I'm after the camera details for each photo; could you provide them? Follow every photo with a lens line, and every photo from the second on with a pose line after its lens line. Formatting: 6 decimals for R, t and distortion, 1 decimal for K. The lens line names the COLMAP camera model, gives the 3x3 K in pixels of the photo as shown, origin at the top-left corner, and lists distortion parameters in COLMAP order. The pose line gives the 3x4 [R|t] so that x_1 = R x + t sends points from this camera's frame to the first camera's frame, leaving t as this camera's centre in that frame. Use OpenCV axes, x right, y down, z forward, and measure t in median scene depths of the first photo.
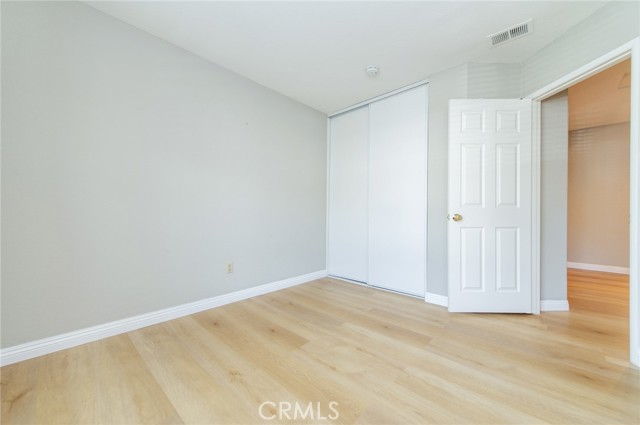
lens RADIAL K [[250.7, 0, 321.3], [0, 250.7, 211.5], [0, 0, 1]] dist [0.012432, -0.003182]
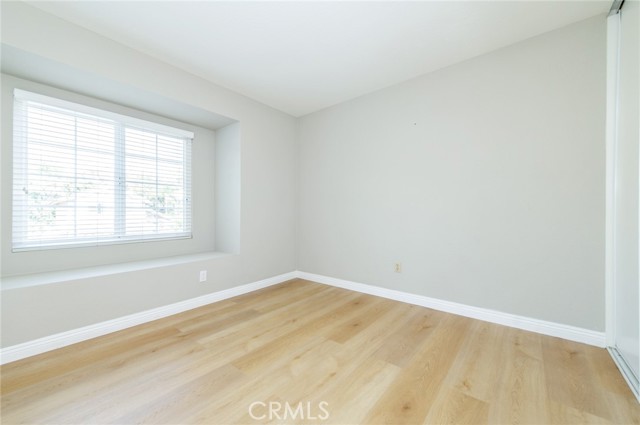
lens RADIAL K [[250.7, 0, 320.5], [0, 250.7, 215.6], [0, 0, 1]] dist [0.012432, -0.003182]
pose [[0.044432, -0.007939, -0.998981, 0.897808], [0.003820, 0.999962, -0.007777, 0.019117], [0.999005, -0.003470, 0.044461, 0.833399]]
